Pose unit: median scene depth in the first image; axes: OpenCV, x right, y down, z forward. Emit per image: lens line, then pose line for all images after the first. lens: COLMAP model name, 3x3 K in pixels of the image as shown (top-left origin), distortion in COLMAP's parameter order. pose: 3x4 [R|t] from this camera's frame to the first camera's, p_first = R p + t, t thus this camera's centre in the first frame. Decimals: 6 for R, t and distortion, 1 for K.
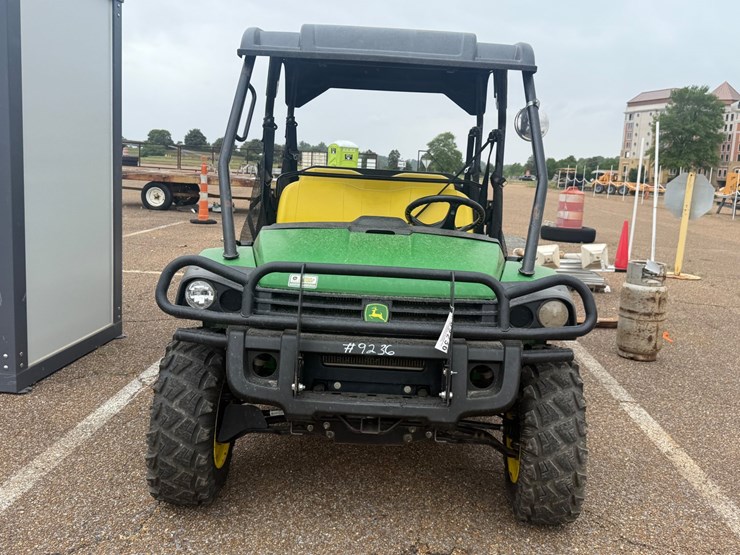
lens RADIAL K [[683.1, 0, 375.3], [0, 683.1, 267.5], [0, 0, 1]] dist [0.154287, -0.303881]
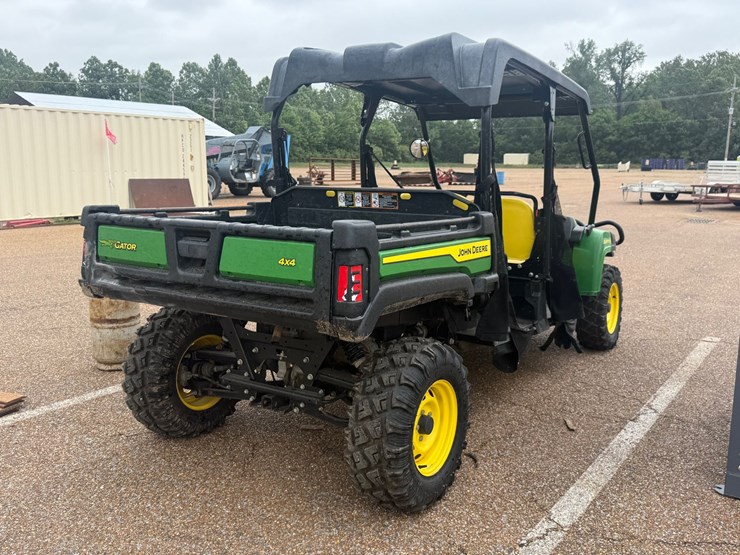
lens RADIAL K [[677.4, 0, 373.1], [0, 677.4, 280.0], [0, 0, 1]] dist [0.143918, -0.279925]
pose [[-0.843984, -0.150133, 0.514928, -0.631447], [0.025220, 0.947857, 0.317695, -0.452251], [-0.535775, 0.281116, -0.796190, 2.581223]]
